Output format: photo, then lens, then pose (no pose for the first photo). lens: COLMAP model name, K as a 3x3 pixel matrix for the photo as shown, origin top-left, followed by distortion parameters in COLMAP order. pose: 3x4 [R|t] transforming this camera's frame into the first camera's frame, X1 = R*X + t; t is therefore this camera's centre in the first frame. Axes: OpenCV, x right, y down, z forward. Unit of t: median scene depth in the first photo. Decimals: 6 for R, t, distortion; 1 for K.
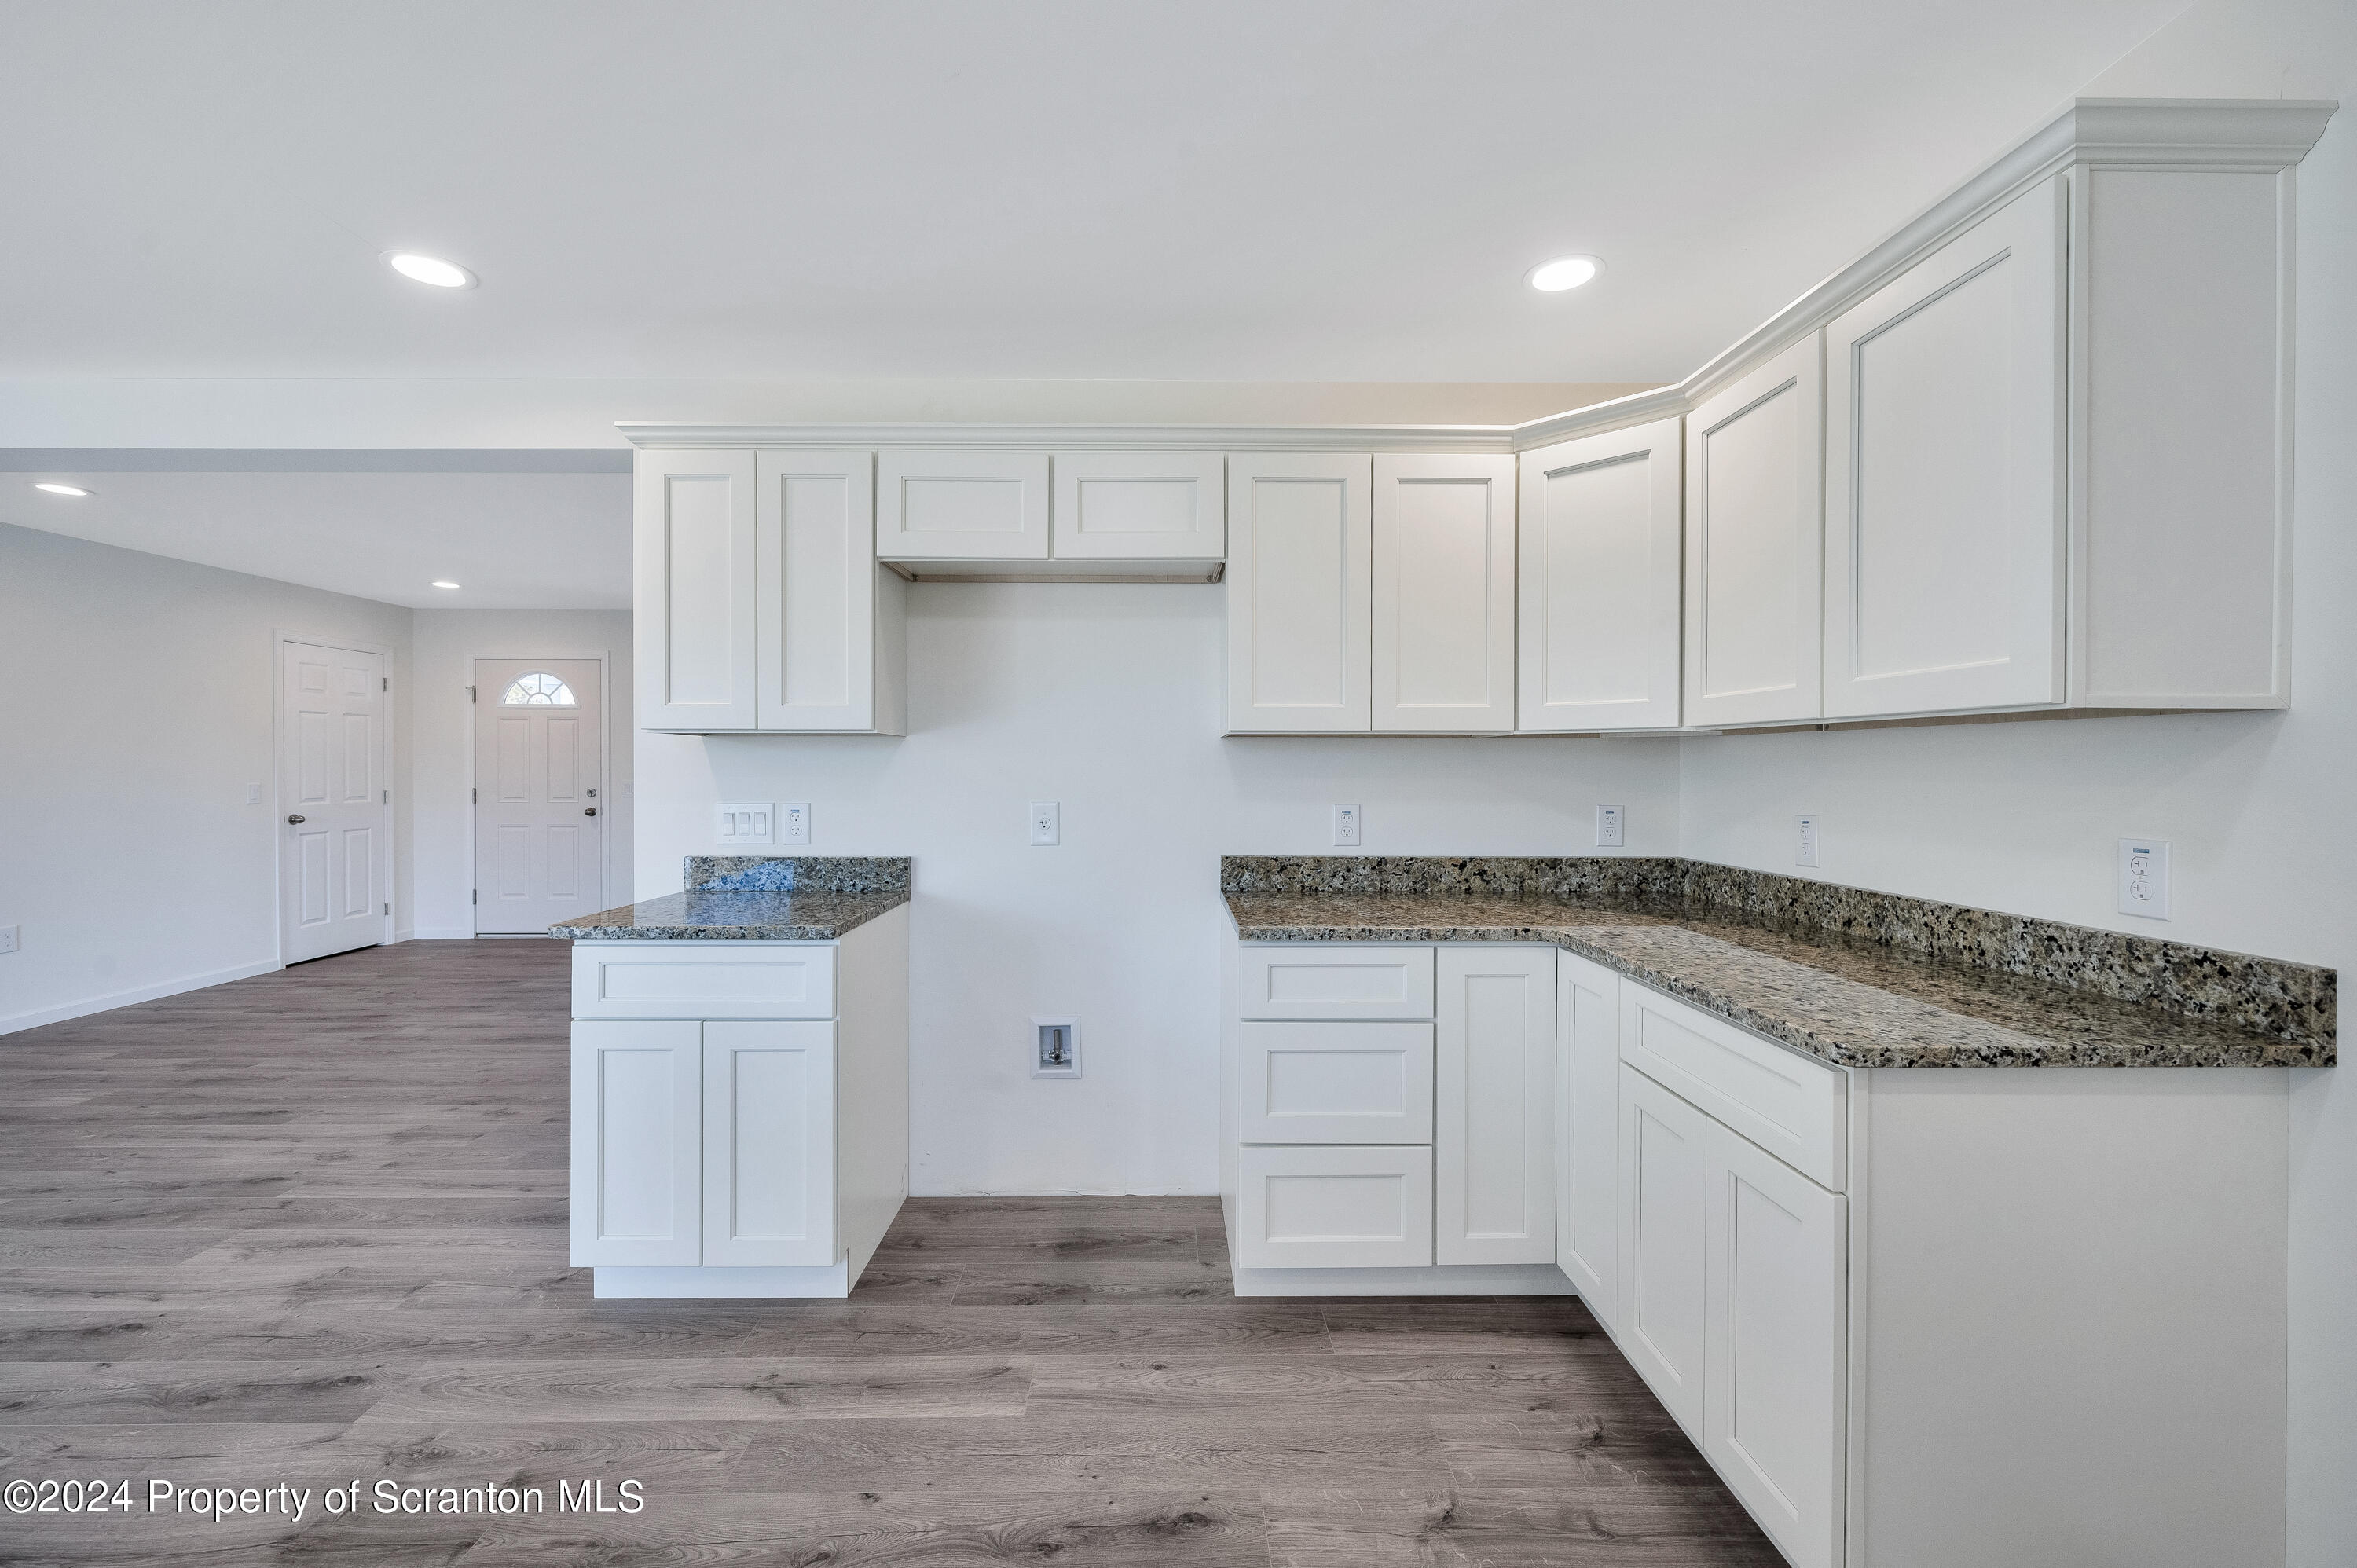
lens RADIAL K [[928.1, 0, 1167.6], [0, 928.1, 770.9], [0, 0, 1]] dist [-0.002056, 0.000244]
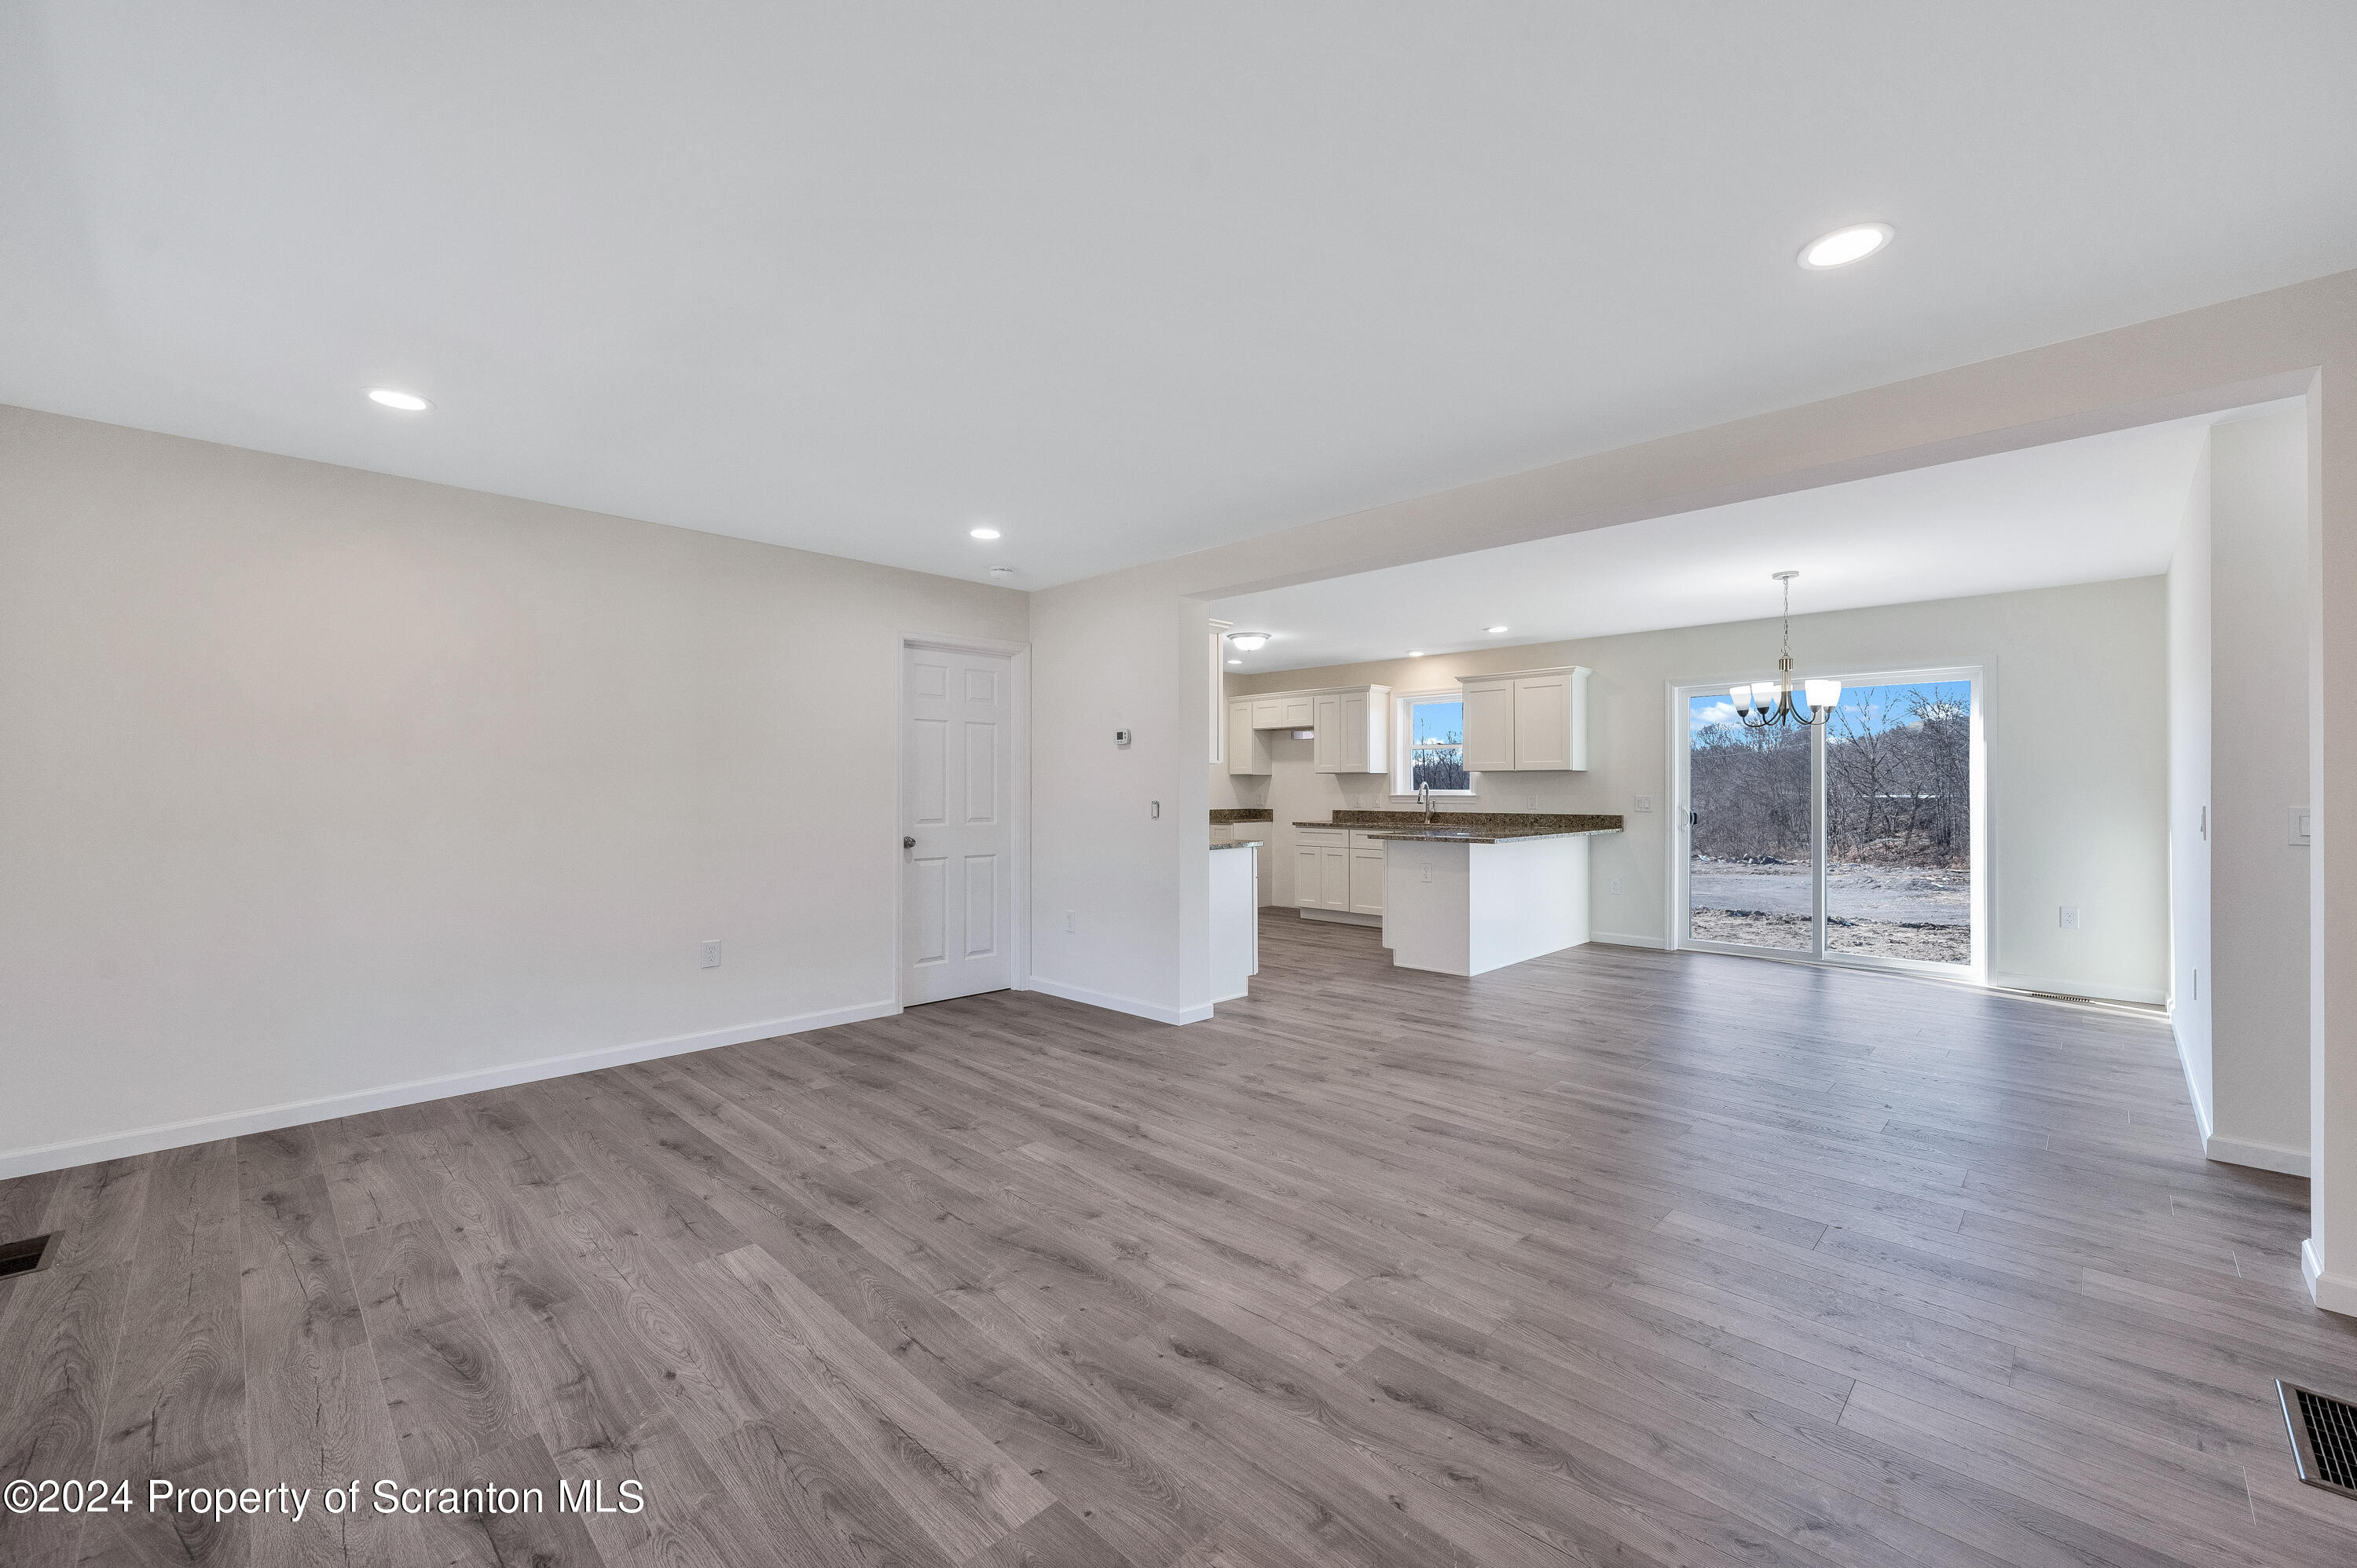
lens RADIAL K [[928.1, 0, 1202.6], [0, 928.1, 798.0], [0, 0, 1]] dist [-0.002056, 0.000244]
pose [[-0.704133, -0.013866, 0.709933, -2.209660], [-0.001181, 0.999831, 0.018357, -0.006556], [-0.710067, 0.012087, -0.704030, 2.748963]]
